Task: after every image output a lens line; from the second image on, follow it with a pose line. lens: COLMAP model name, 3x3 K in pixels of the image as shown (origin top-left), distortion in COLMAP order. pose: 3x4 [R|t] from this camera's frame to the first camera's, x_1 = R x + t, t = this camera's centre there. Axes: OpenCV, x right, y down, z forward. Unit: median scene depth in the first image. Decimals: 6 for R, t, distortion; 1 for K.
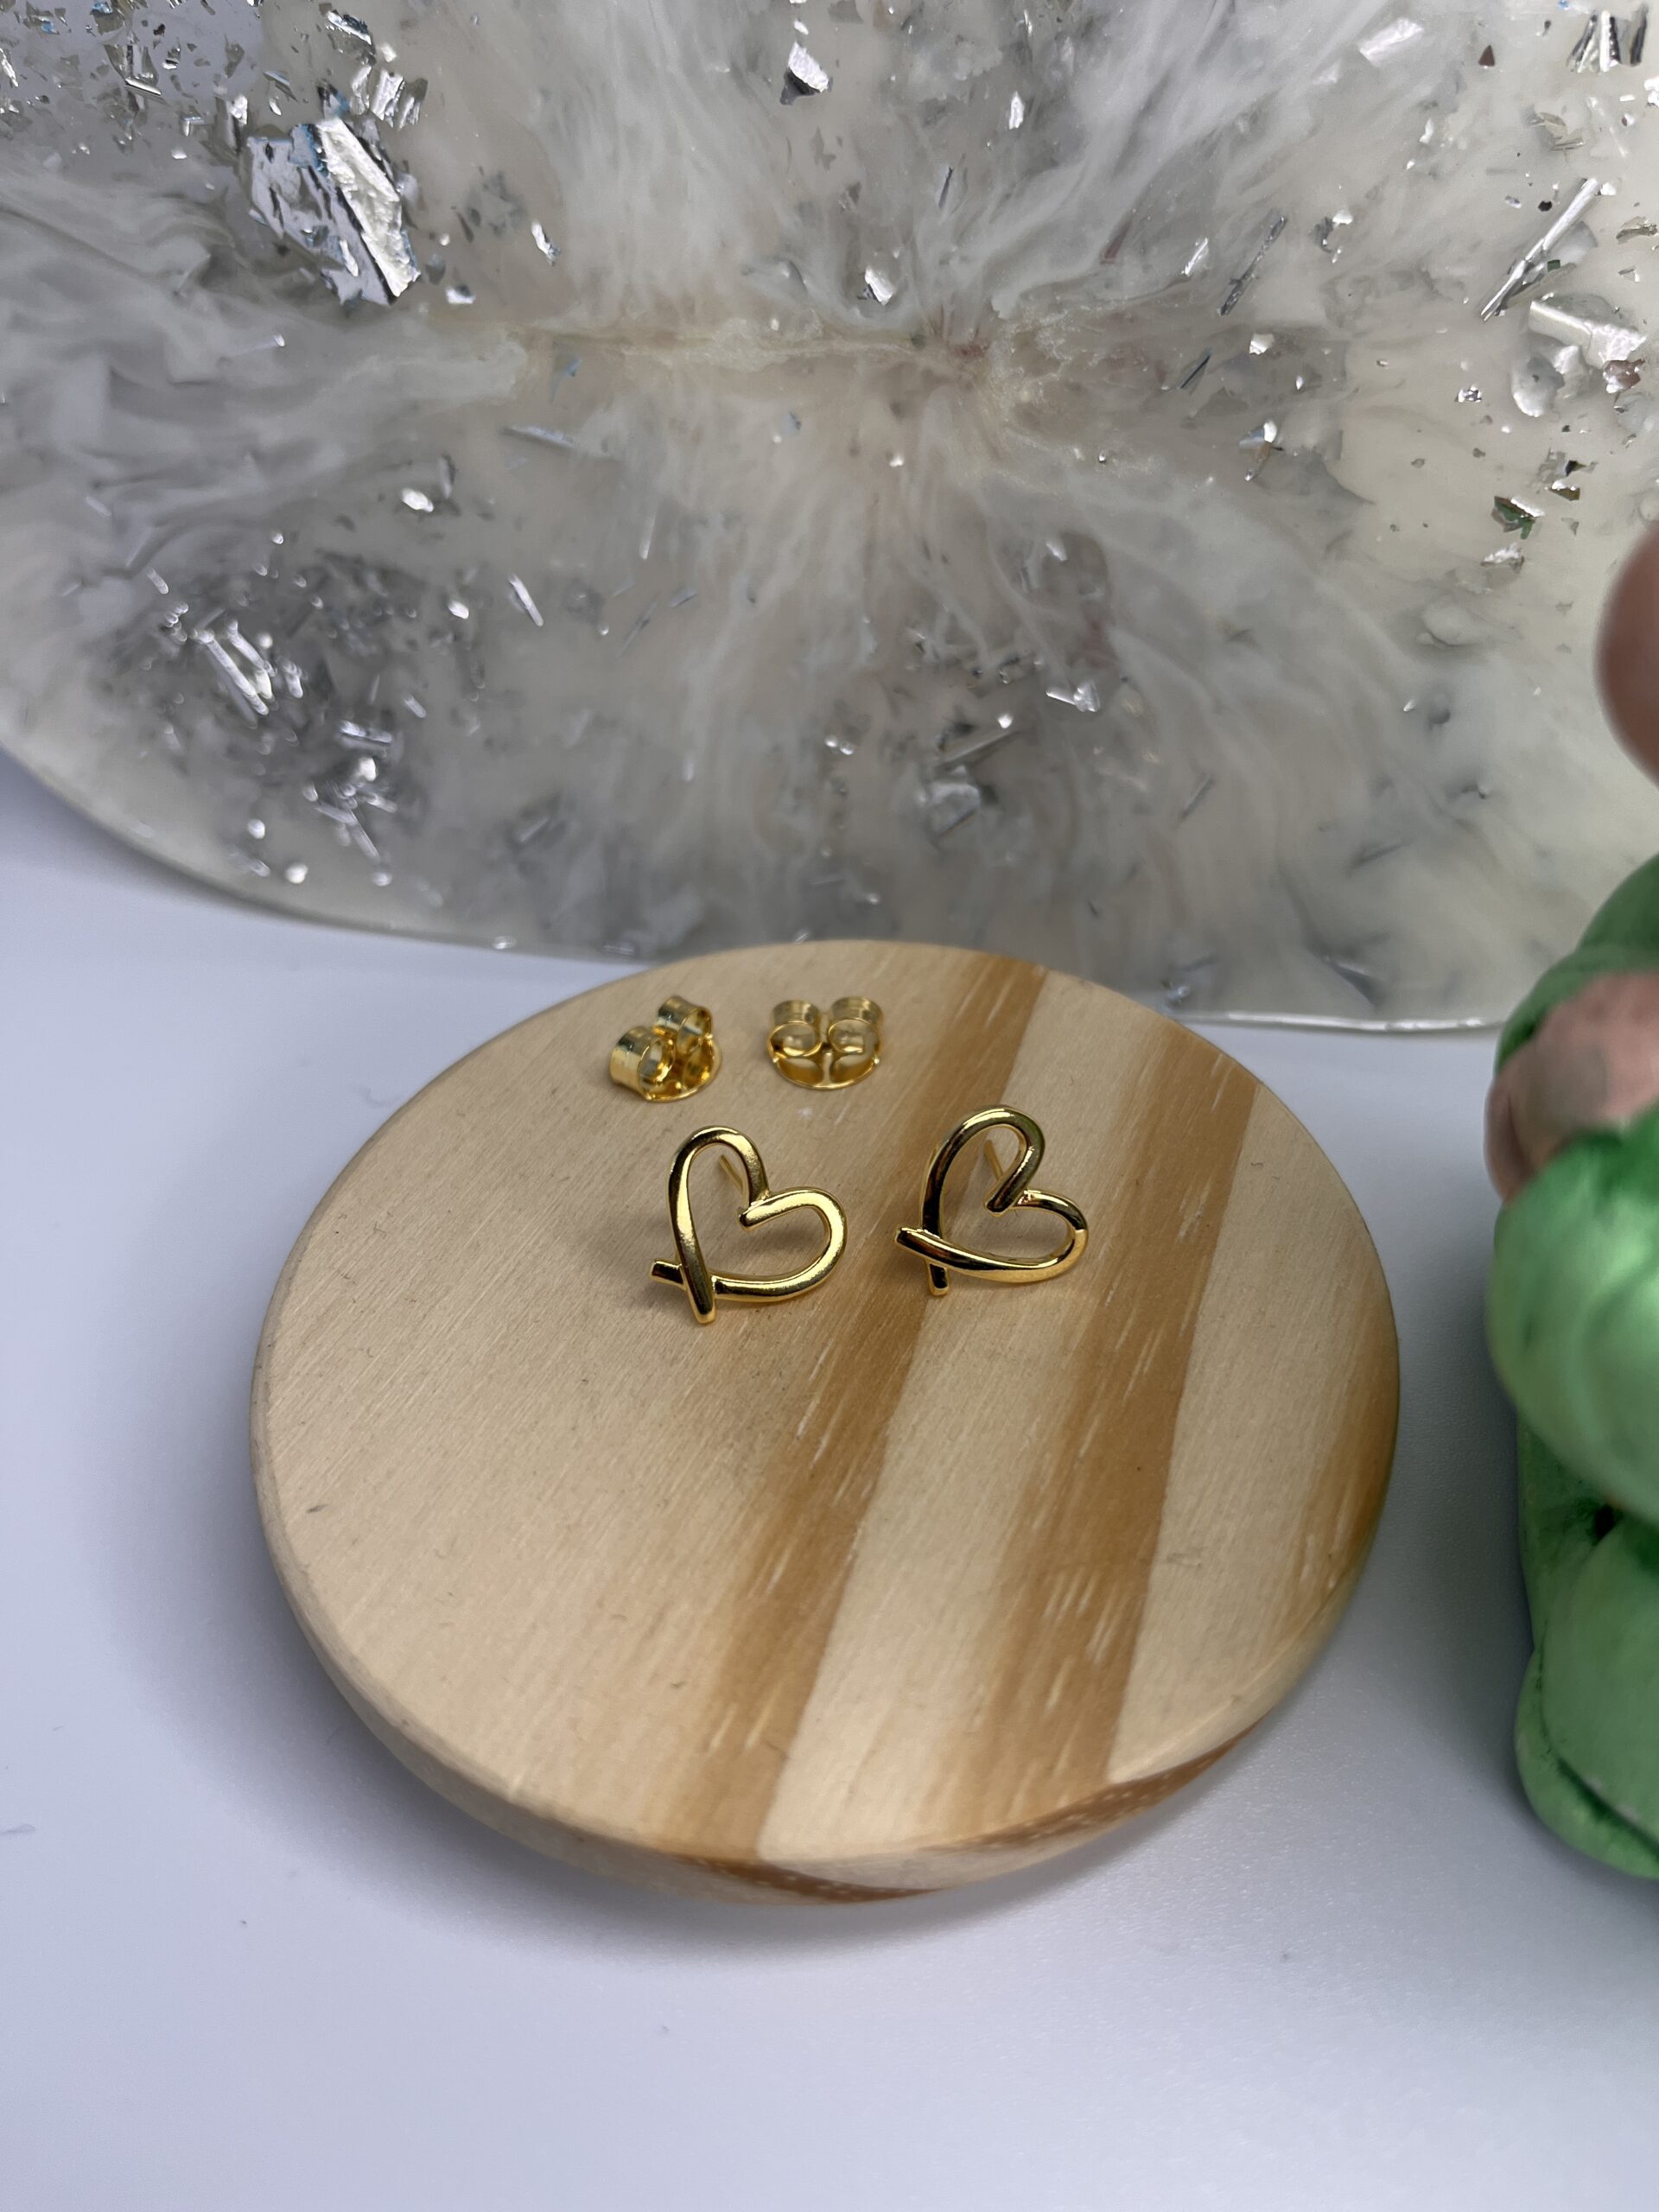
lens RADIAL K [[1775.3, 0, 812.4], [0, 1775.3, 1092.0], [0, 0, 1]] dist [-0.000651, -0.027378]
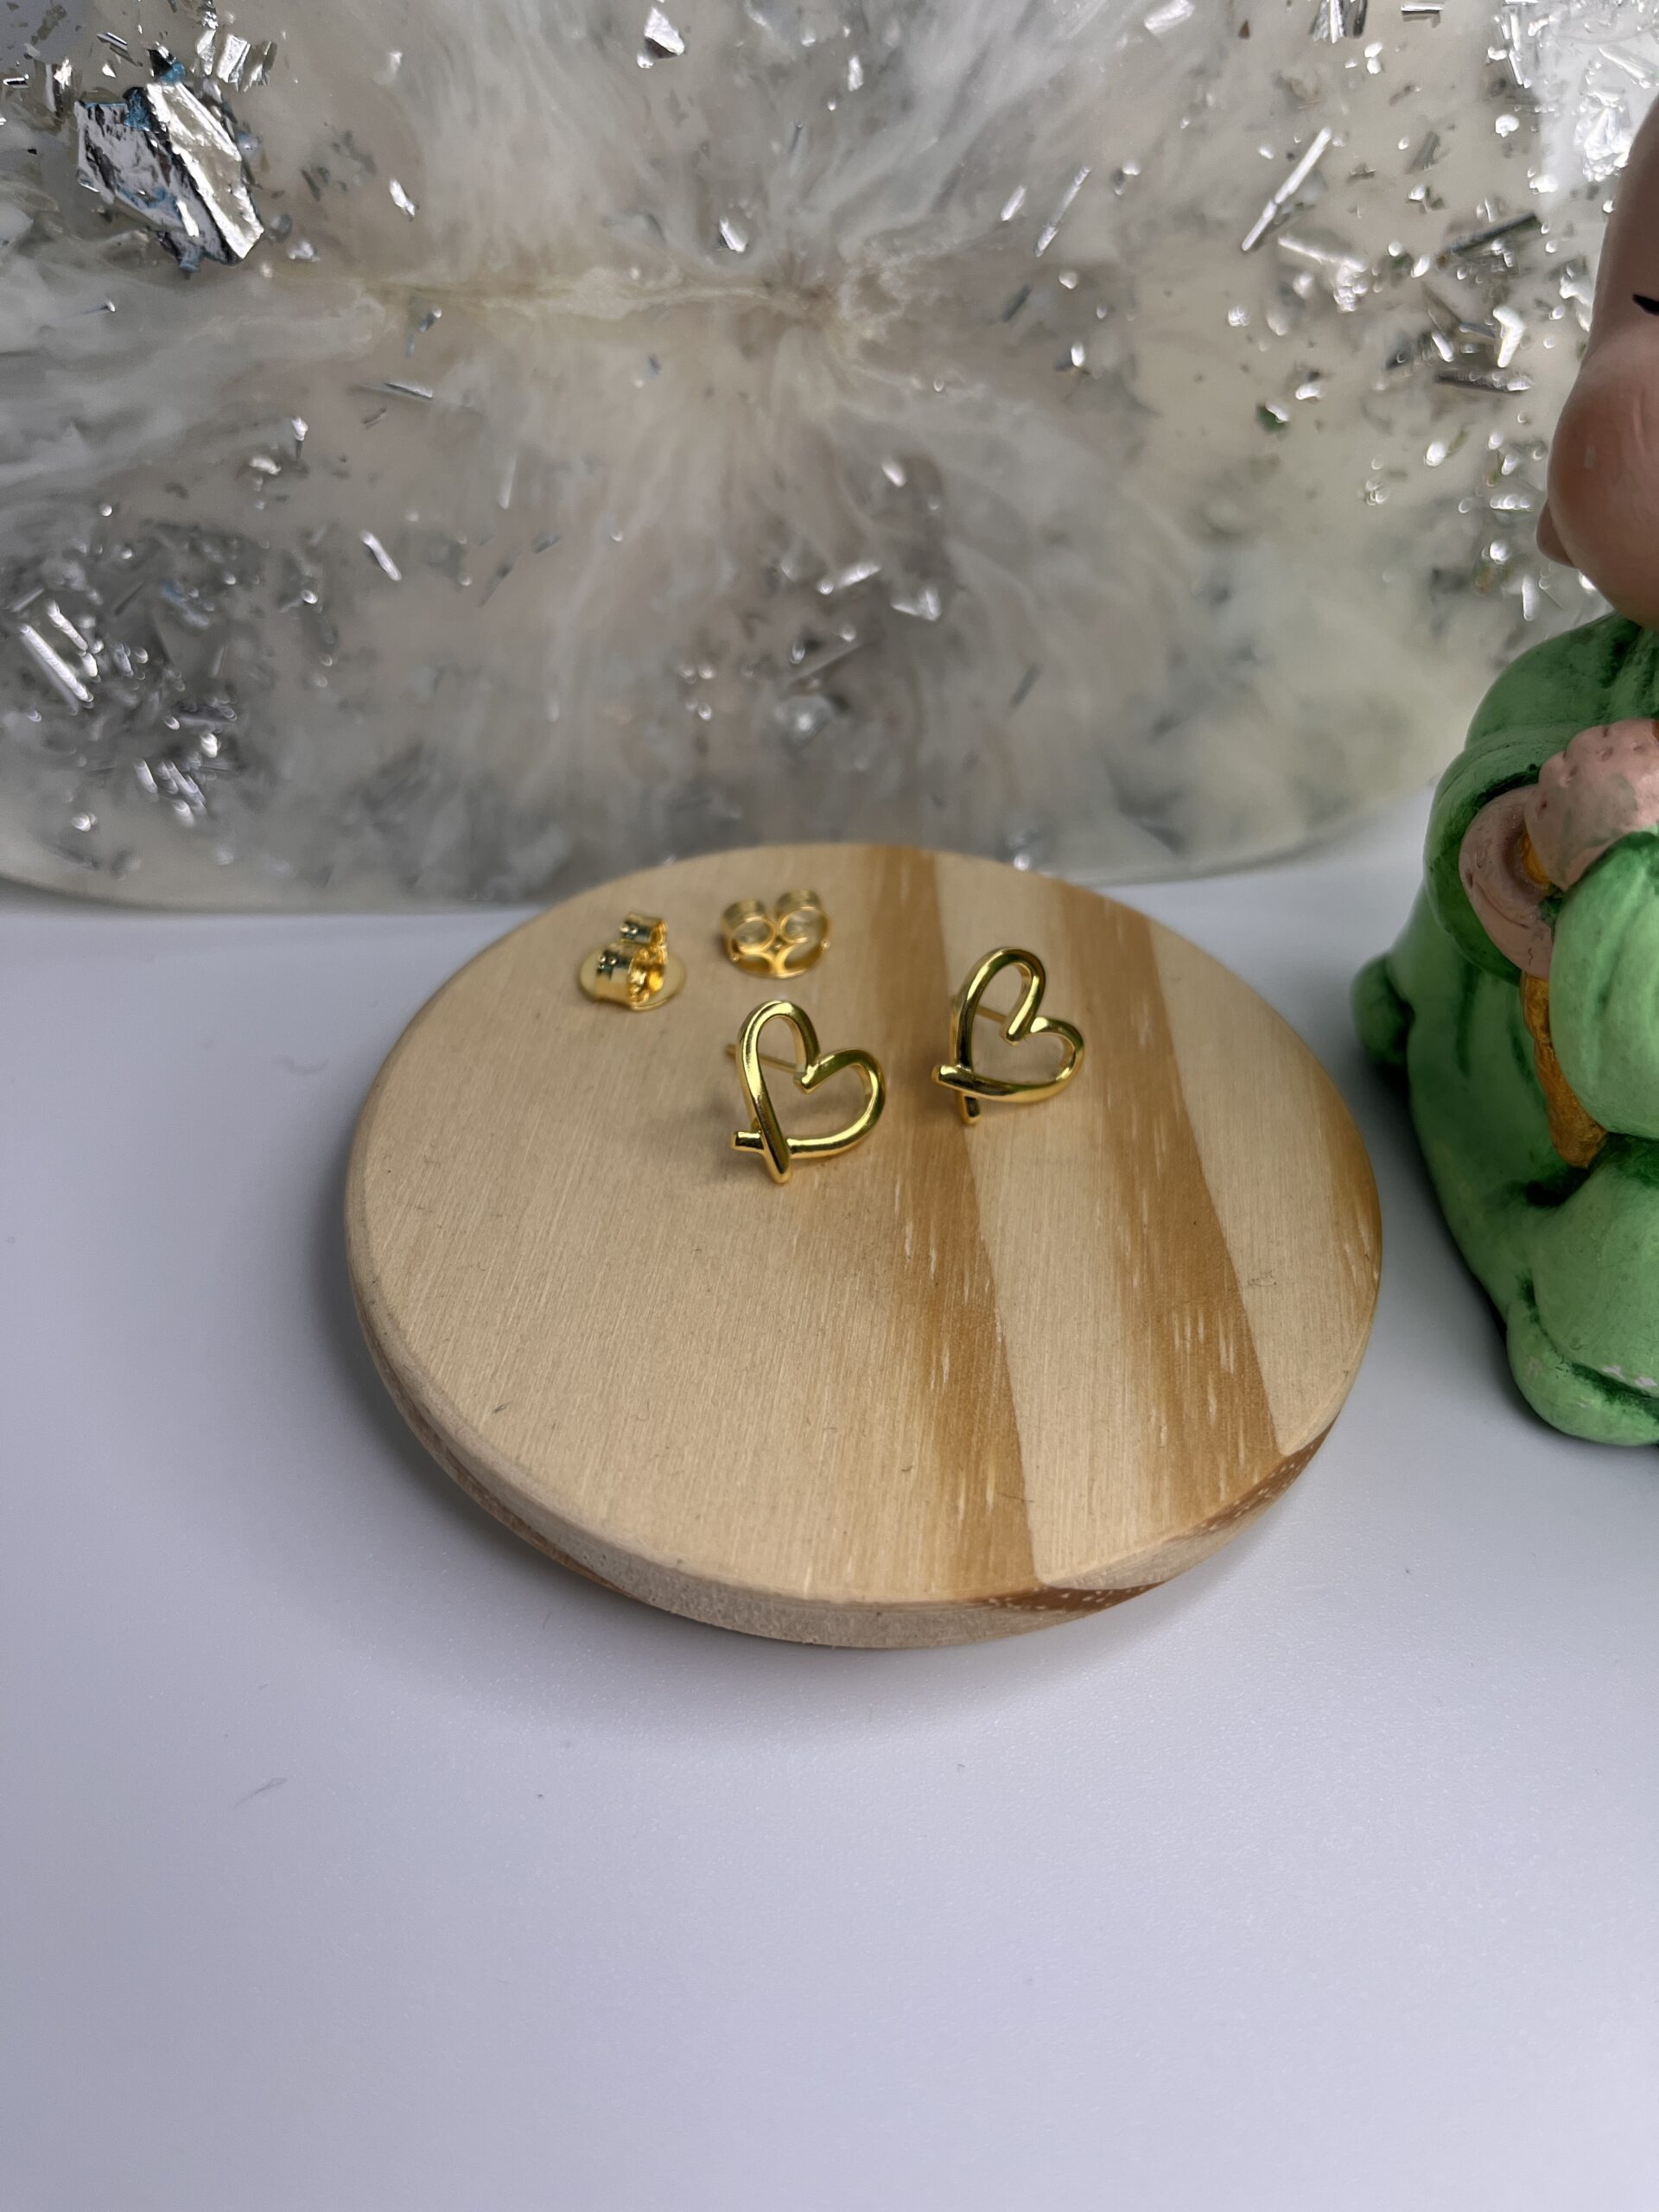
lens RADIAL K [[1775.3, 0, 813.7], [0, 1775.3, 1108.7], [0, 0, 1]] dist [-0.000651, -0.027378]
pose [[0.939854, -0.160717, 0.301403, -0.321664], [0.158769, 0.986825, 0.031120, 0.047829], [-0.302434, 0.018606, 0.952989, -0.041642]]
